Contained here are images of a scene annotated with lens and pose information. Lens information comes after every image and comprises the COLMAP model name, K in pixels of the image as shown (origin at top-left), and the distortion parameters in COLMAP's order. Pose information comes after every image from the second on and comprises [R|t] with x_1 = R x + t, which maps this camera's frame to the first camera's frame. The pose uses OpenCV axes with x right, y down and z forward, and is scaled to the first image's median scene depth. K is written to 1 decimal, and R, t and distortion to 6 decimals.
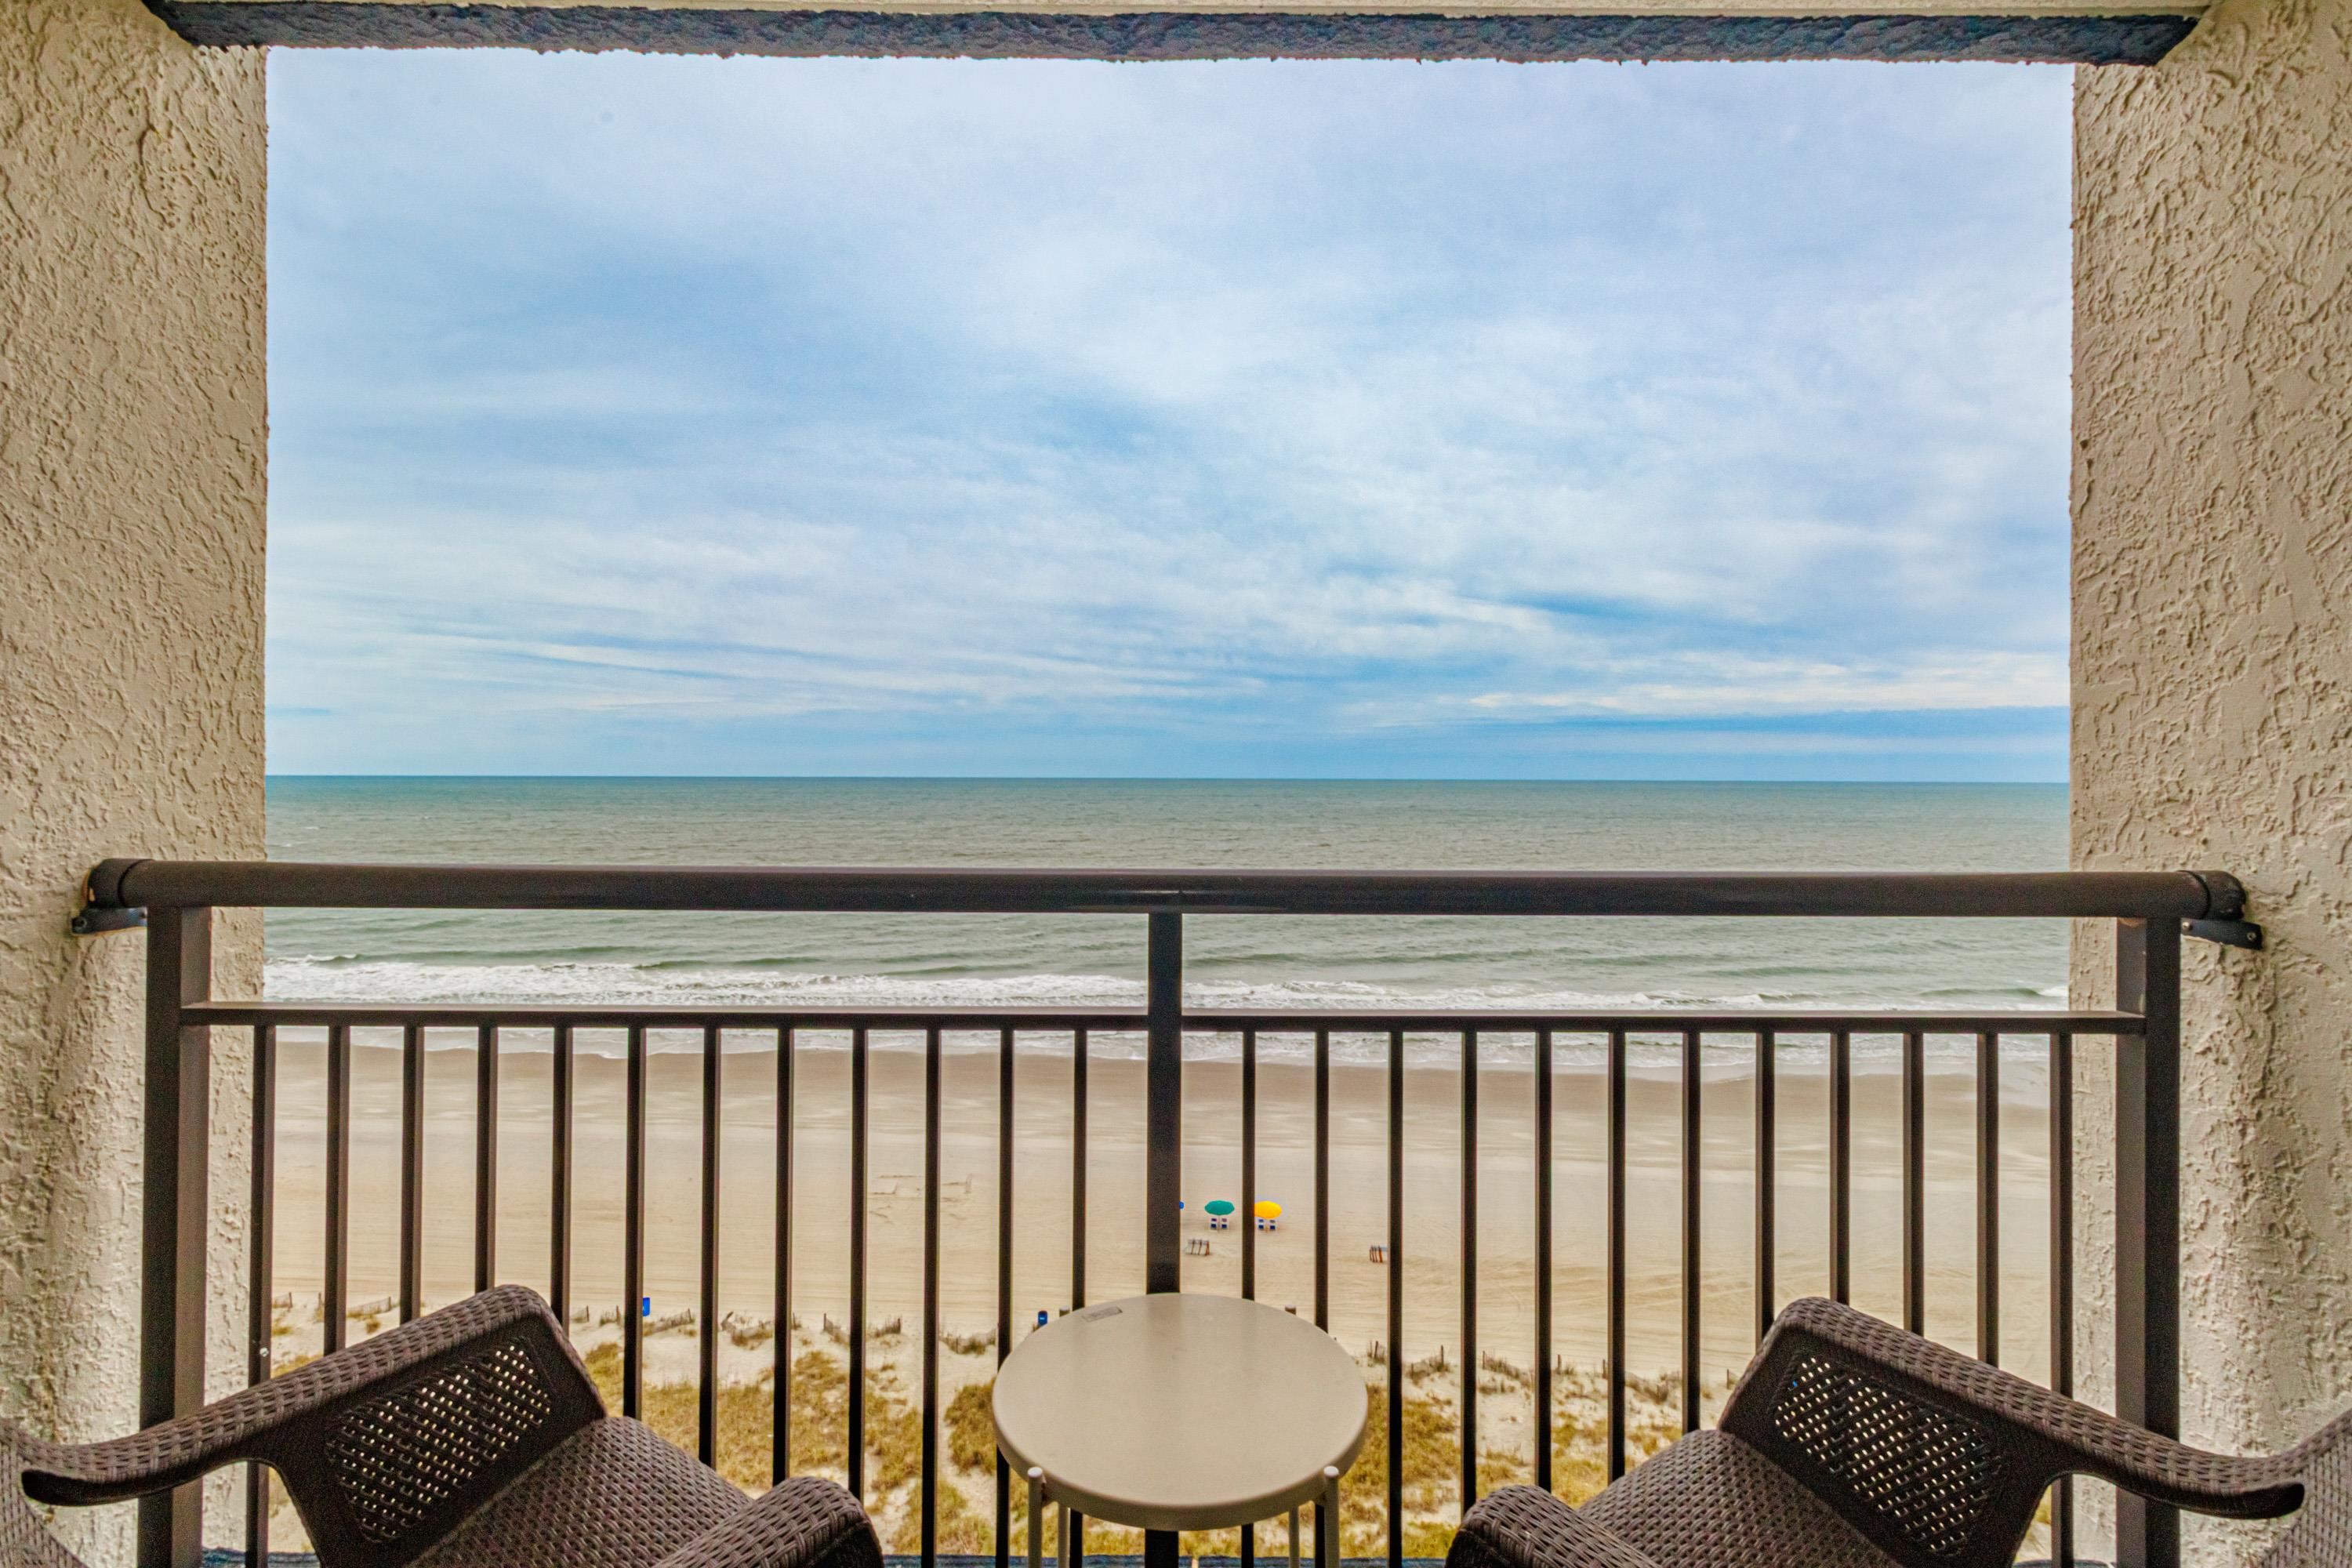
lens RADIAL K [[1089.6, 0, 1171.8], [0, 1089.6, 790.3], [0, 0, 1]] dist [0.003709, 0.000613]
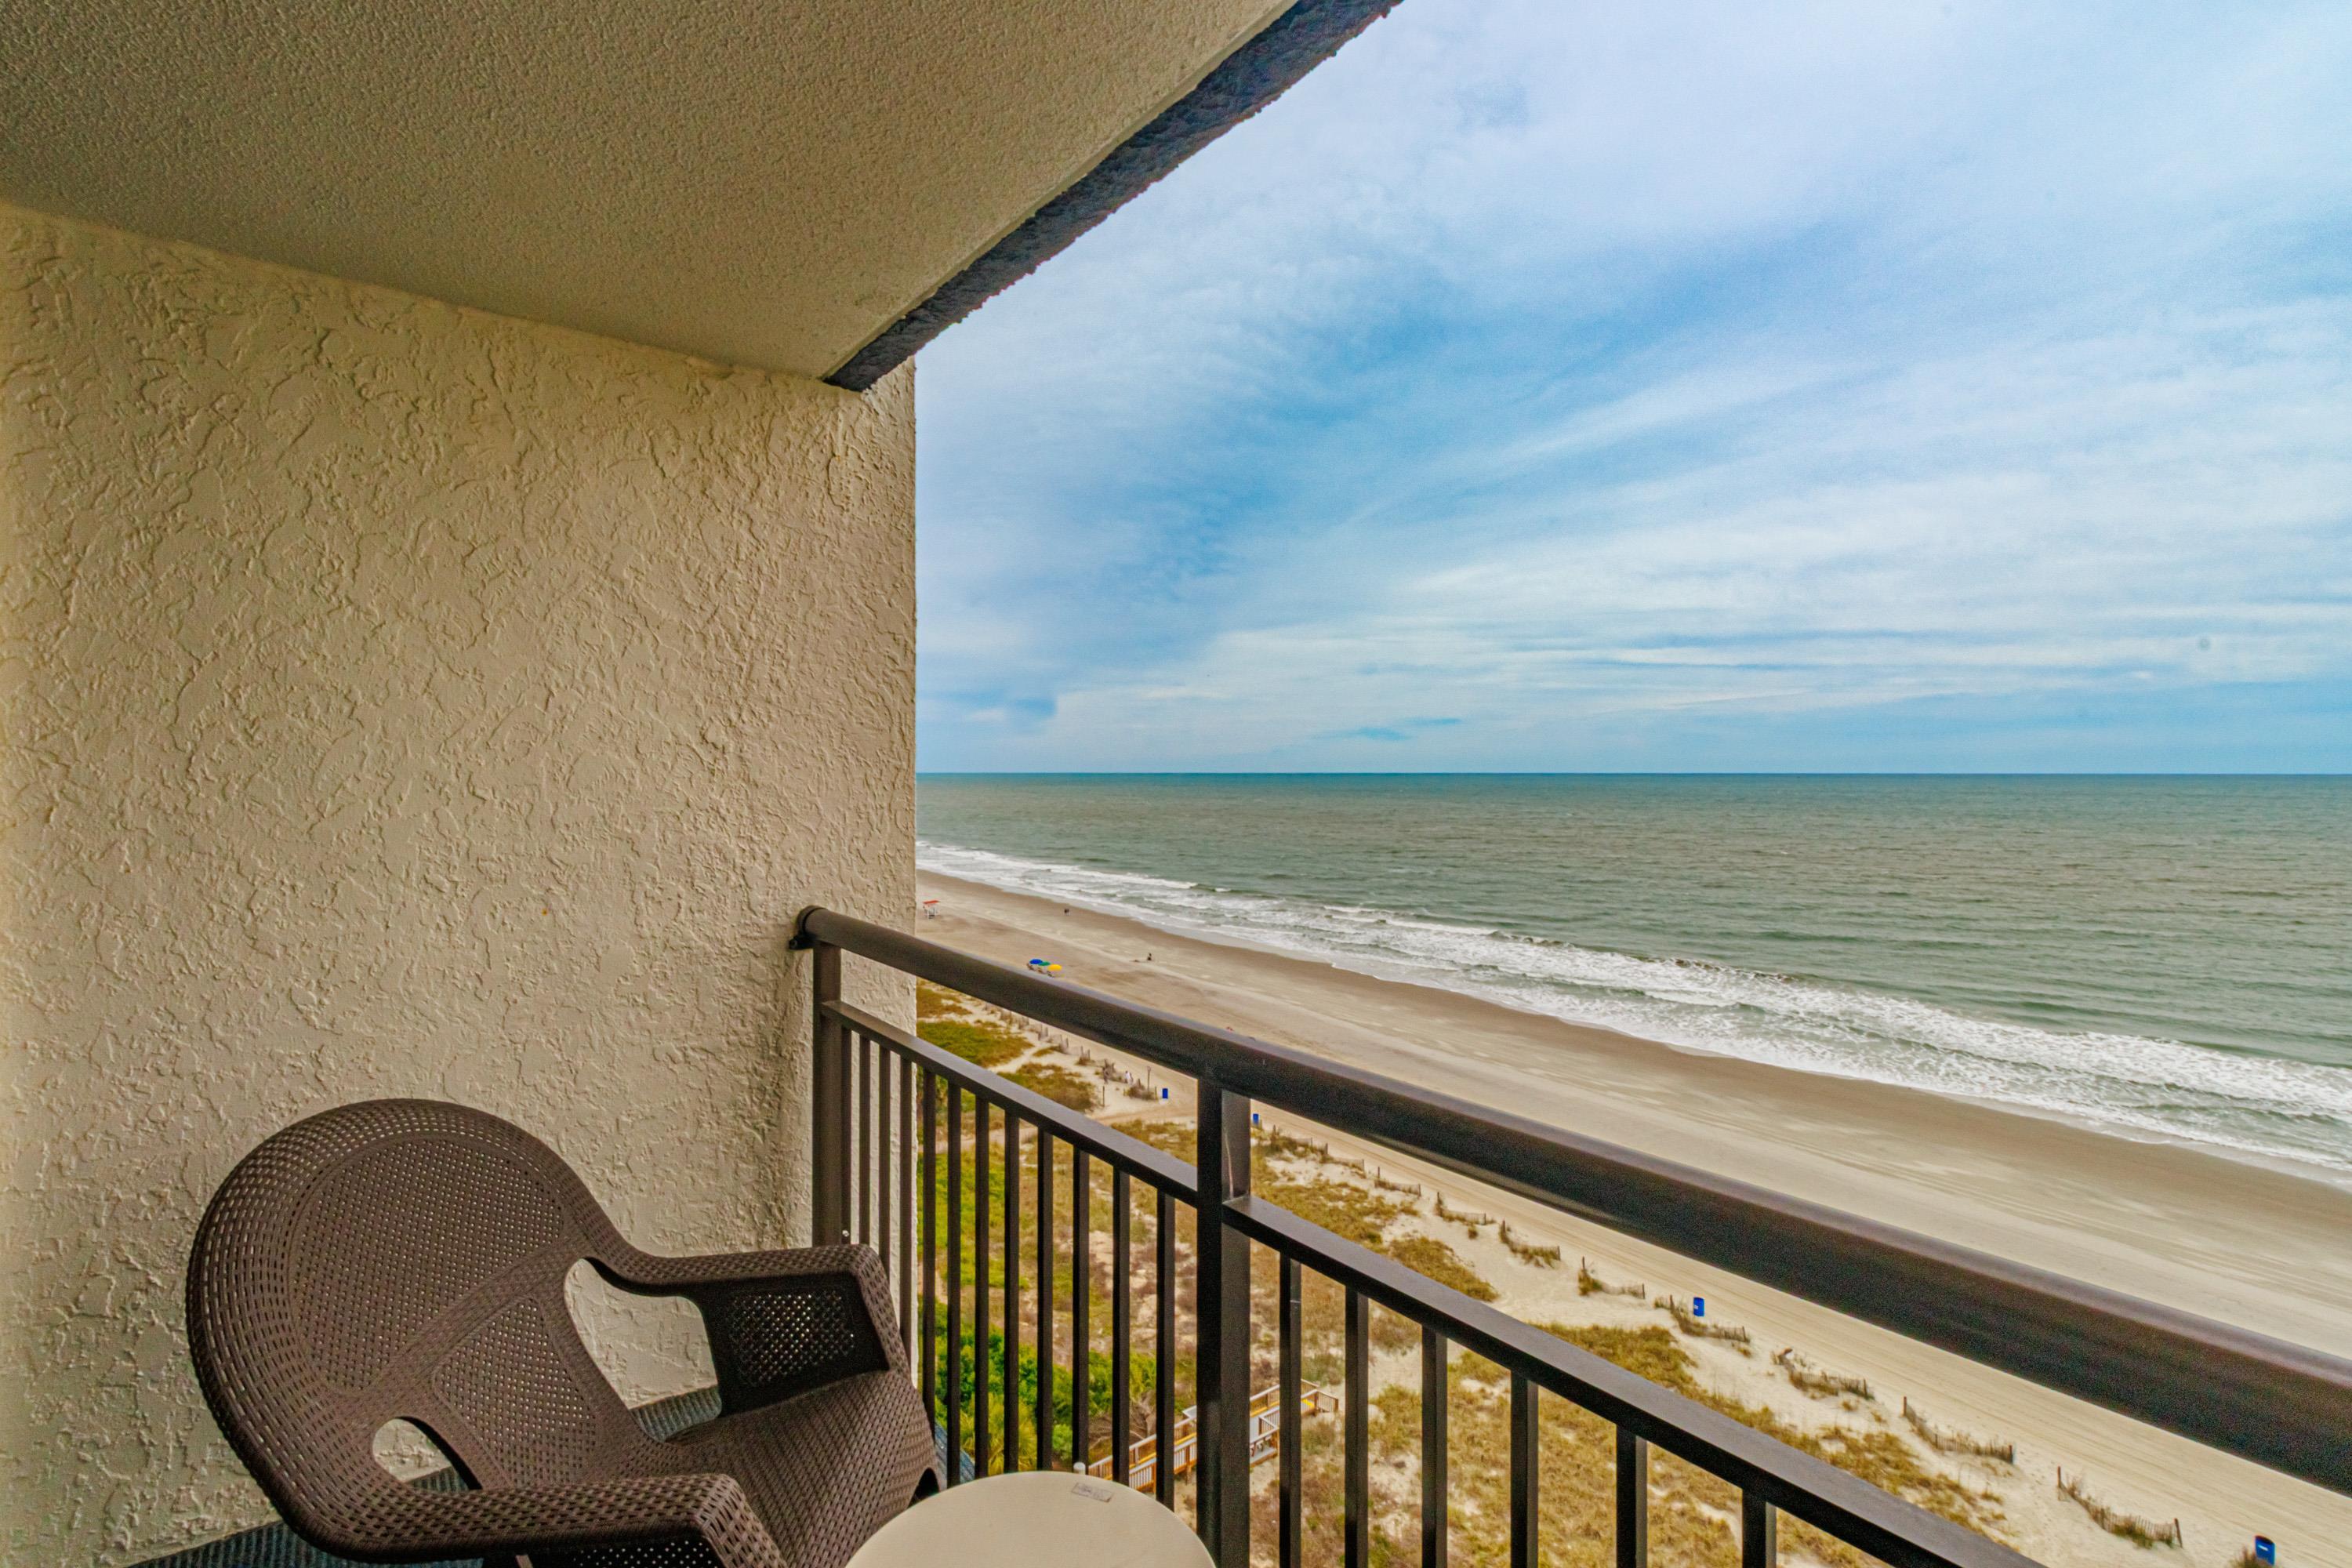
lens RADIAL K [[1089.6, 0, 1178.2], [0, 1089.6, 784.5], [0, 0, 1]] dist [0.003709, 0.000613]
pose [[0.602417, 0.006502, -0.798155, 0.594446], [-0.007289, 0.999970, 0.002644, -0.112666], [0.798148, 0.004224, 0.602447, 0.390003]]
